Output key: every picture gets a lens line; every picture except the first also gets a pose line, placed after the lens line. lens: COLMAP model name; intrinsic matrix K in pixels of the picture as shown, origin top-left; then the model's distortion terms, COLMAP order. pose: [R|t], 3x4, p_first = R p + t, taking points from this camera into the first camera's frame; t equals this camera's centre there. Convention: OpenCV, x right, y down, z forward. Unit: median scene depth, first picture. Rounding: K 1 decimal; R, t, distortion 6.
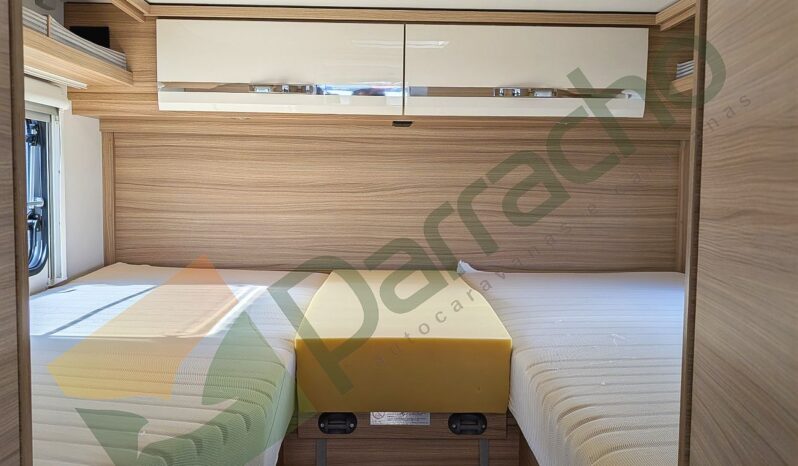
lens RADIAL K [[727.5, 0, 399.7], [0, 727.5, 232.5], [0, 0, 1]] dist [-0.006920, 0.000000]
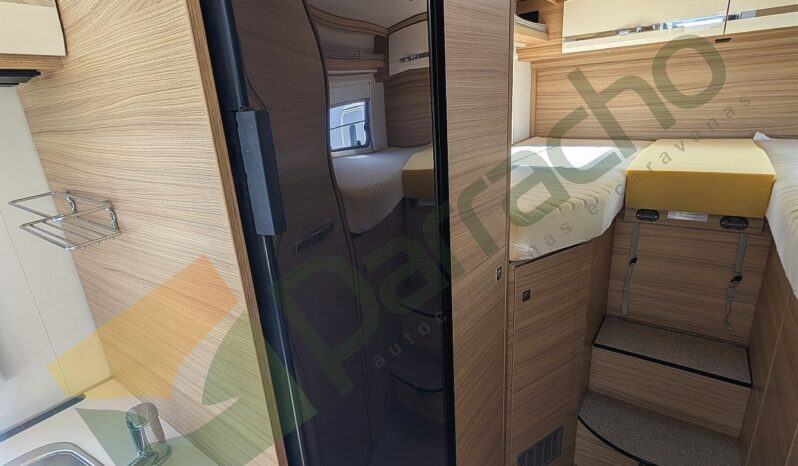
lens RADIAL K [[407.1, 0, 399.4], [0, 407.1, 234.4], [0, 0, 1]] dist [-0.000550, 0.000022]
pose [[0.784984, 0.128797, -0.605979, 0.053659], [0.025928, 0.970463, 0.239852, 0.032149], [0.618973, -0.203992, 0.758459, -0.215545]]
